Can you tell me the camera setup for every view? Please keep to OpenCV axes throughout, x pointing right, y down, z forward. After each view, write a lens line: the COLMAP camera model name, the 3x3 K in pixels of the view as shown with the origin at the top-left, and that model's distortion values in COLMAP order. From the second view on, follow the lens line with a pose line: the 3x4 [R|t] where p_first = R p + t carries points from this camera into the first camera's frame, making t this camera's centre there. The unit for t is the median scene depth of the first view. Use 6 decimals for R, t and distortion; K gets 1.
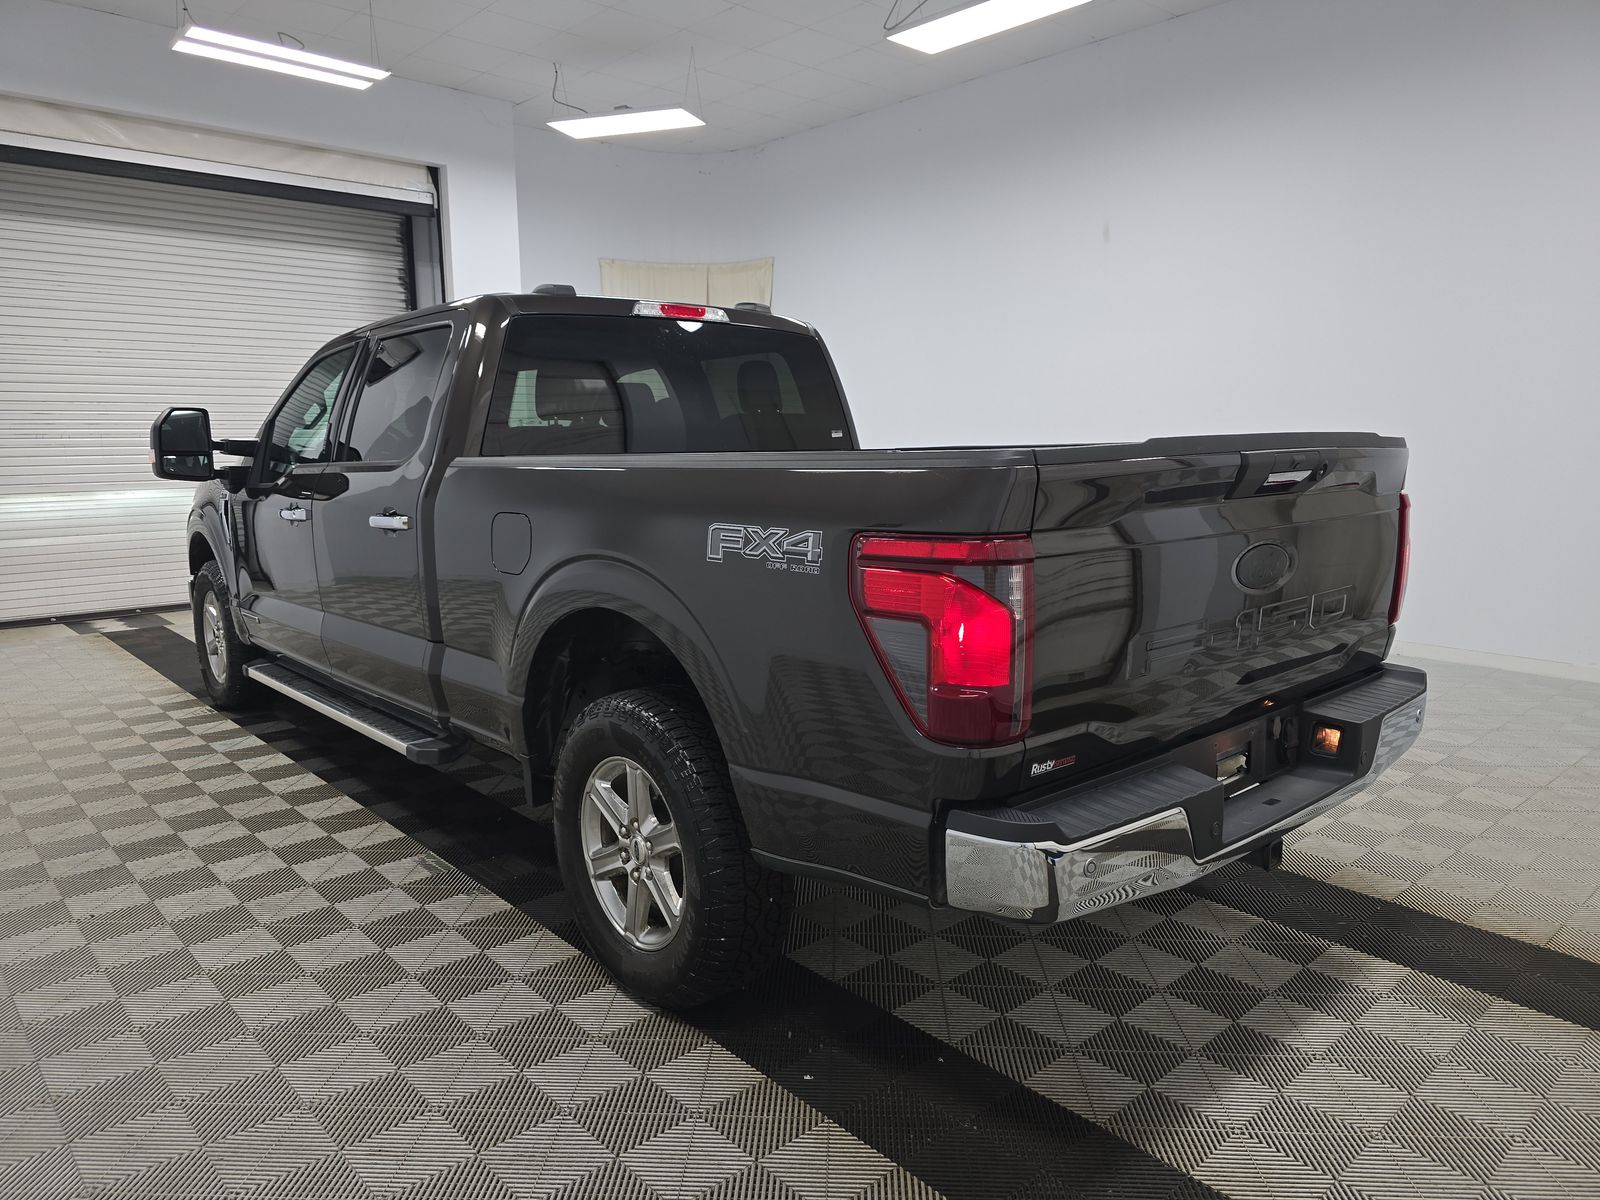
lens RADIAL K [[1084.0, 0, 804.4], [0, 1084.0, 598.8], [0, 0, 1]] dist [0.022592, -0.021415]
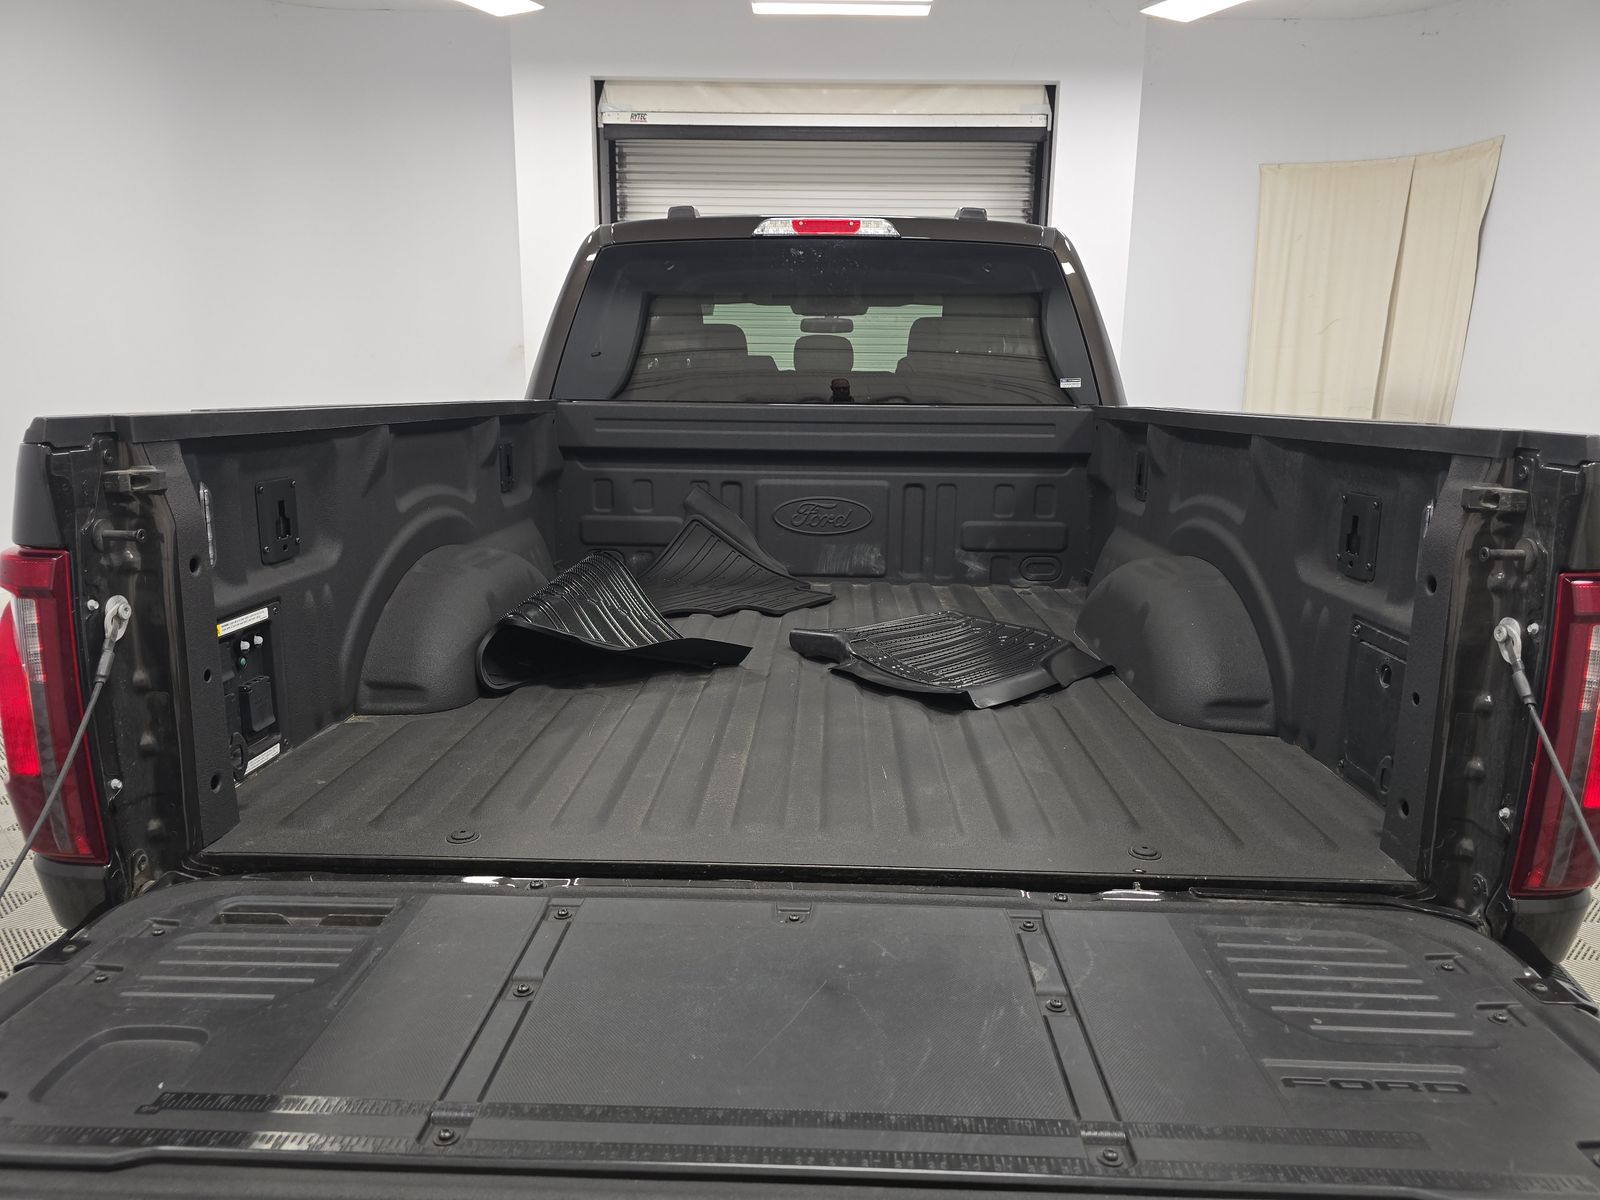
lens RADIAL K [[1084.0, 0, 806.1], [0, 1084.0, 602.8], [0, 0, 1]] dist [0.022592, -0.021415]
pose [[0.732769, 0.154107, -0.662797, 0.262543], [-0.114771, 0.988054, 0.102845, -0.040522], [0.670728, 0.000708, 0.741703, 0.226906]]
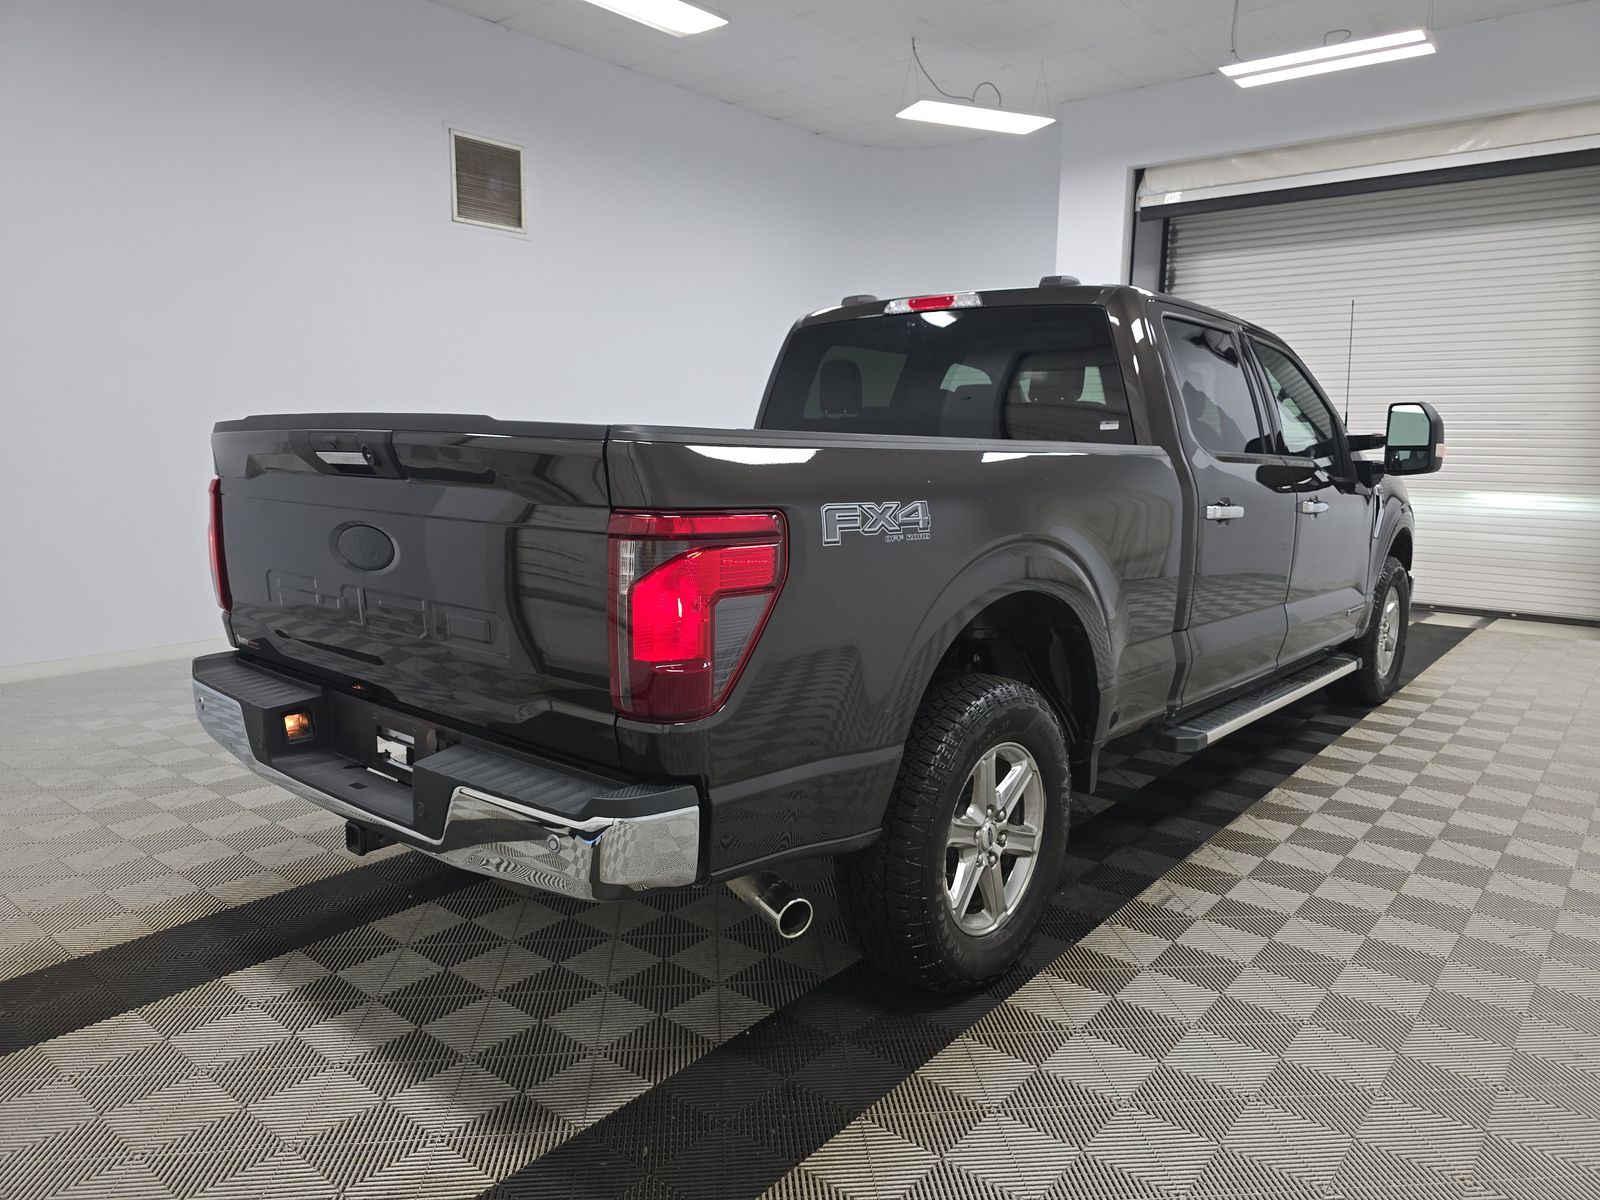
lens RADIAL K [[1084.0, 0, 811.2], [0, 1084.0, 603.2], [0, 0, 1]] dist [0.022592, -0.021415]
pose [[0.149074, 0.155836, -0.976469, 0.518165], [-0.157526, 0.978635, 0.132133, -0.062399], [0.976198, 0.134121, 0.170437, 0.437793]]
